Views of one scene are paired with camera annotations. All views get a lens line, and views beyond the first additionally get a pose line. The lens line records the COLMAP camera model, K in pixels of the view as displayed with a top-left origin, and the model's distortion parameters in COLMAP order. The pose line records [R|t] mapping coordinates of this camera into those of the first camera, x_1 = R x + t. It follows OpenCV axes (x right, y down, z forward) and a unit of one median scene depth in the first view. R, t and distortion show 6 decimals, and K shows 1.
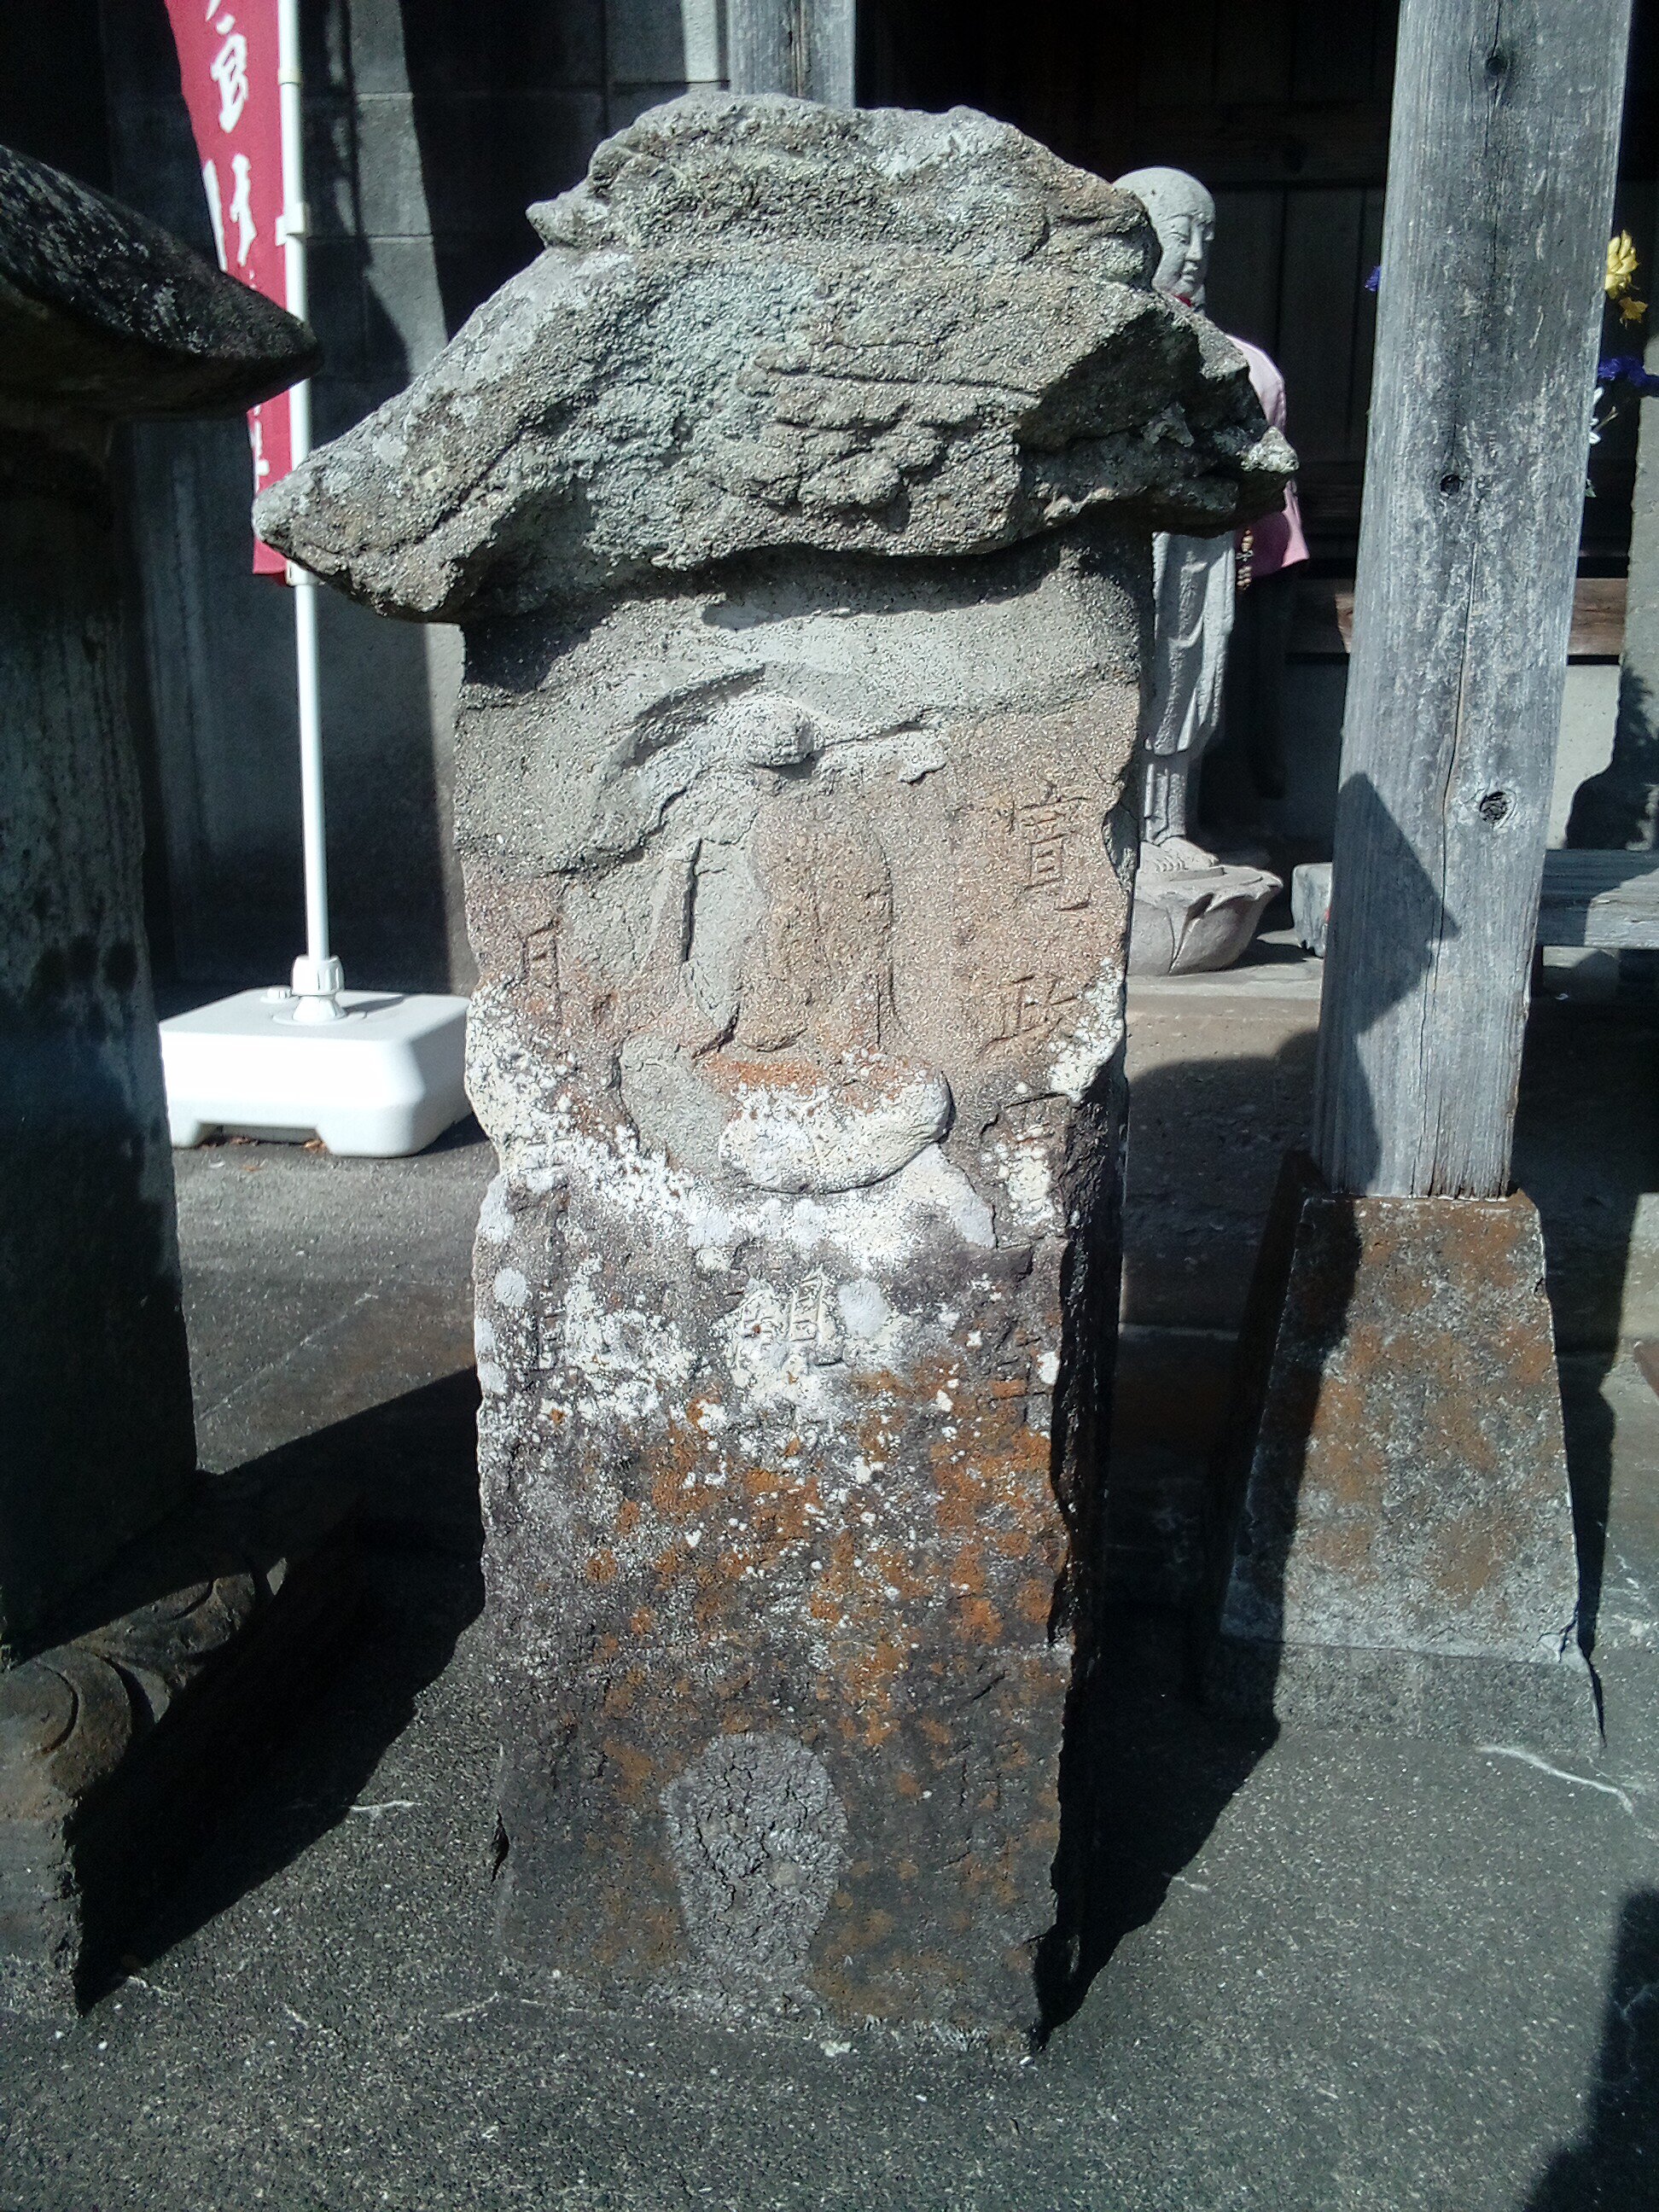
lens RADIAL K [[1866.8, 0, 831.2], [0, 1866.8, 1103.9], [0, 0, 1]] dist [0.002490, -0.004161]
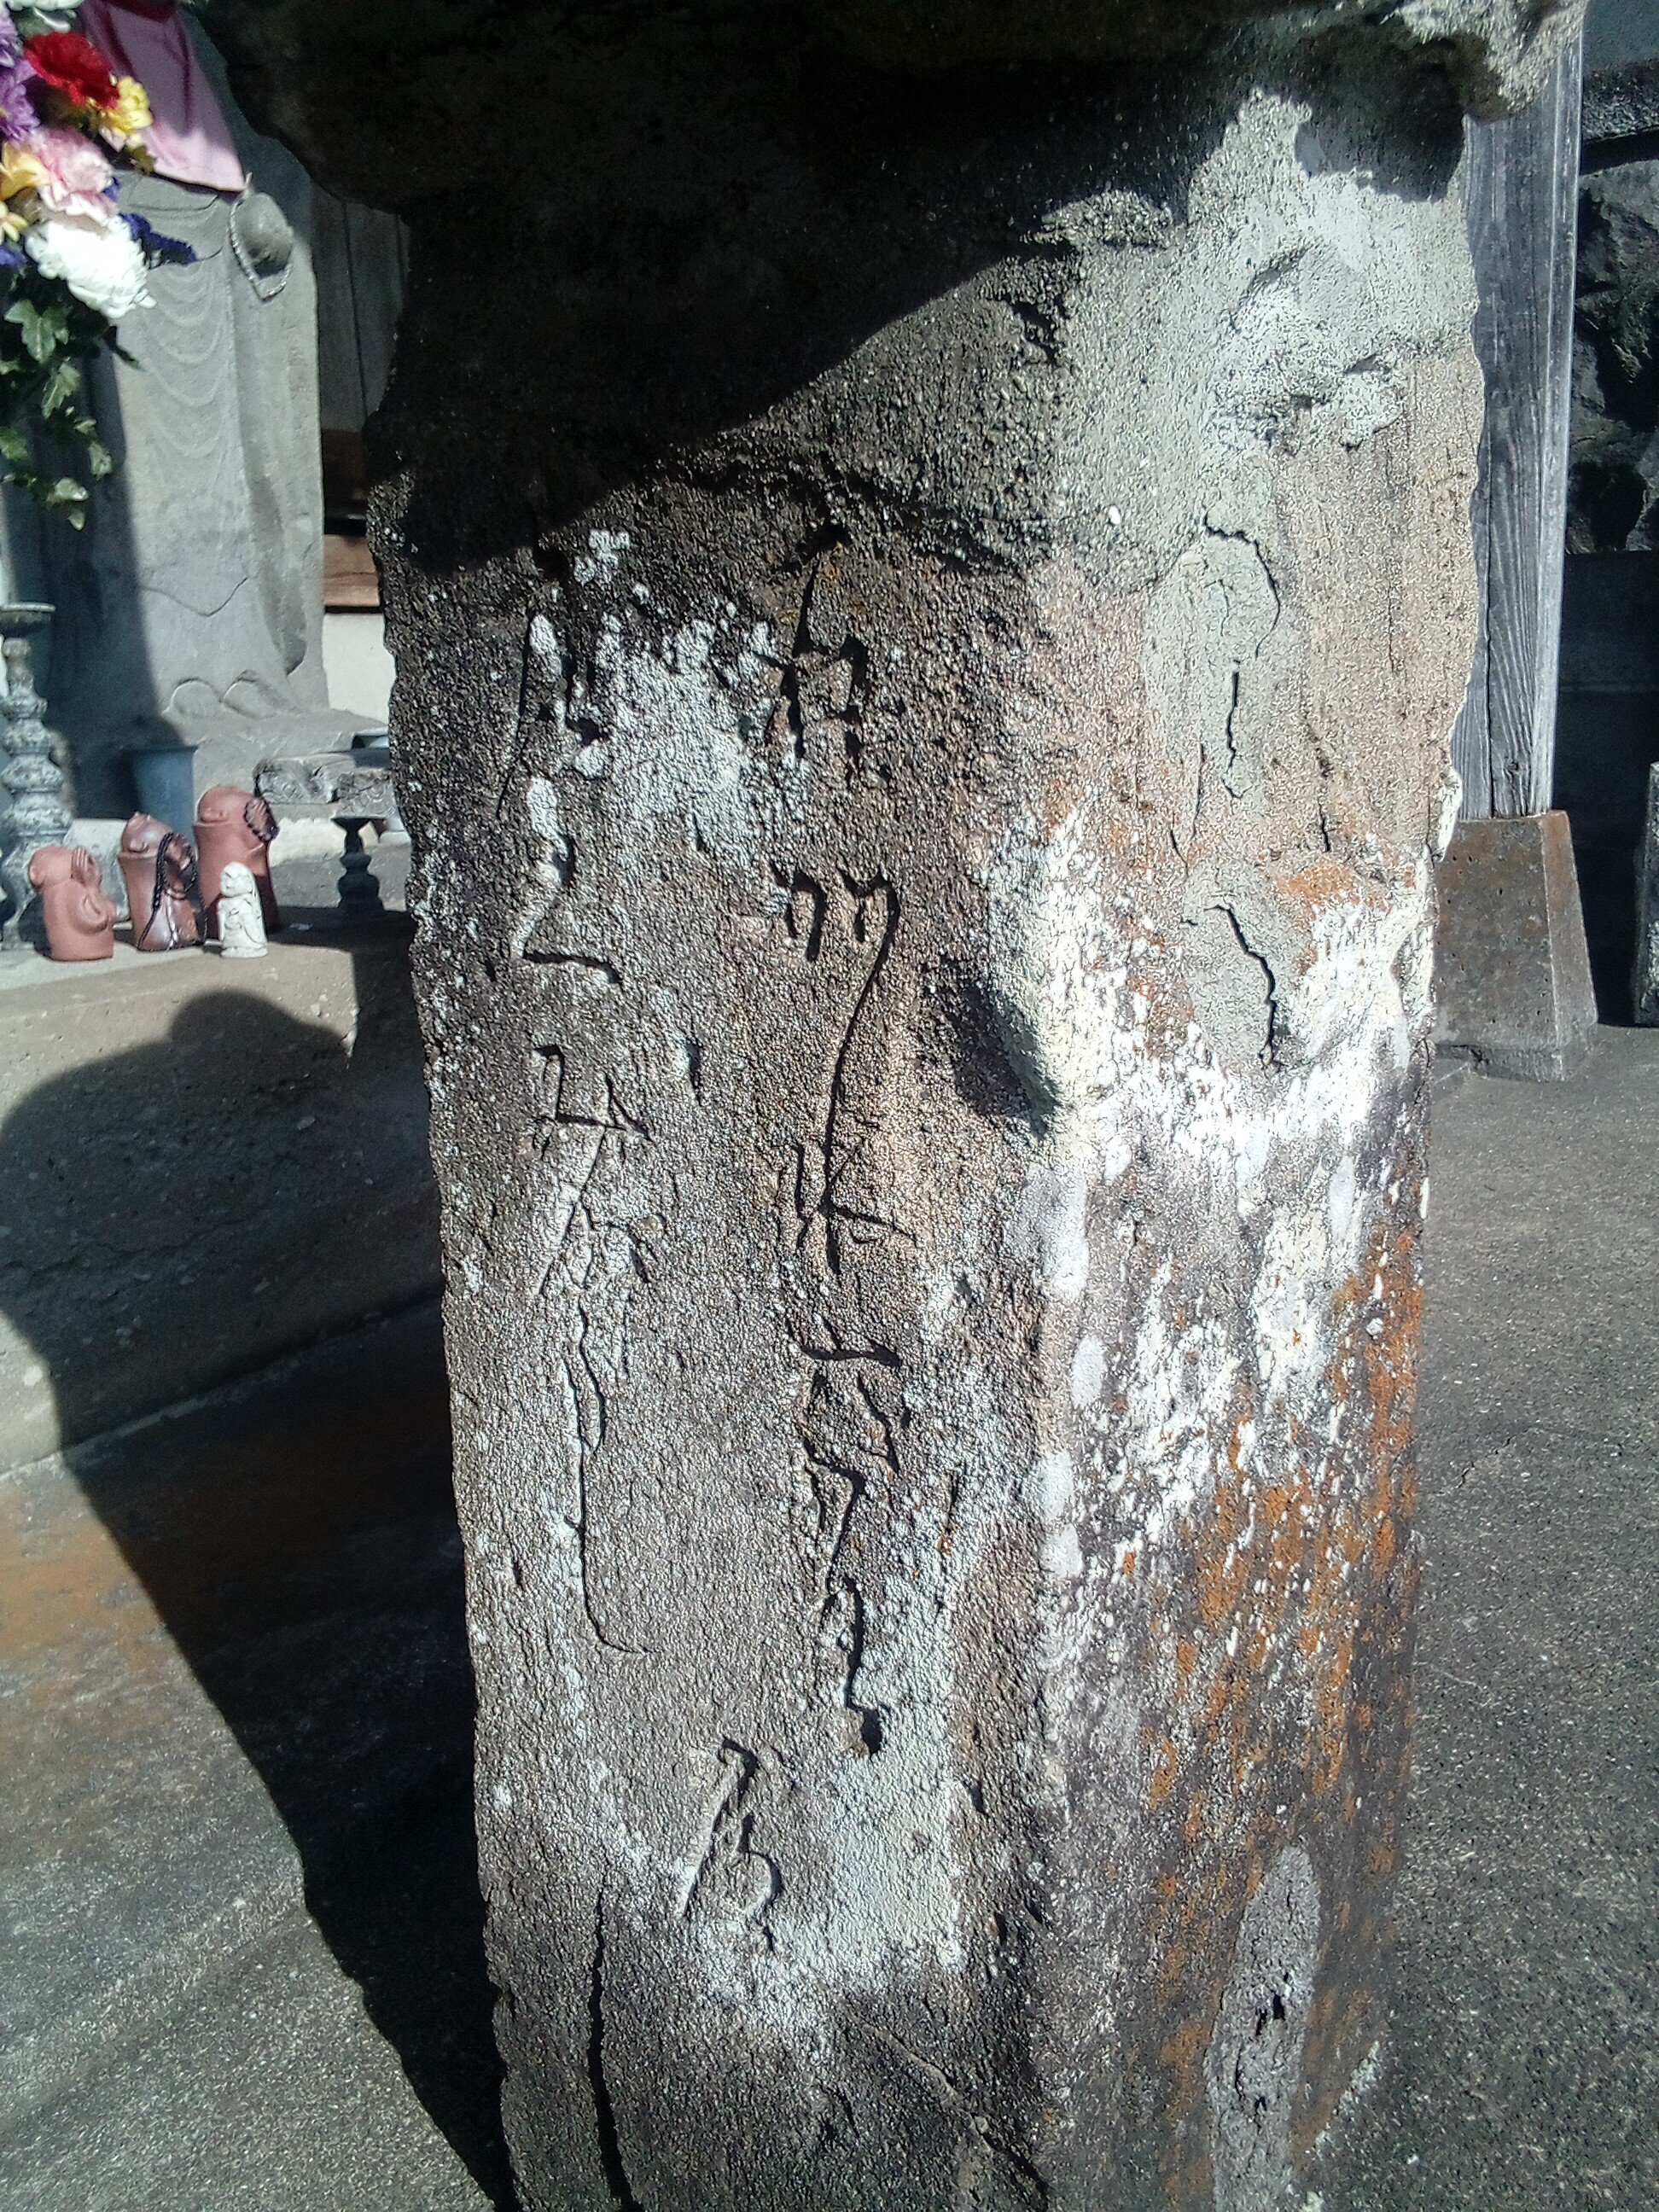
lens RADIAL K [[1866.8, 0, 832.5], [0, 1866.8, 1112.3], [0, 0, 1]] dist [0.002490, -0.004161]
pose [[0.425135, -0.236440, 0.873703, -0.666643], [0.248938, 0.958597, 0.138283, -0.069213], [-0.870224, 0.158709, 0.466392, 0.801862]]
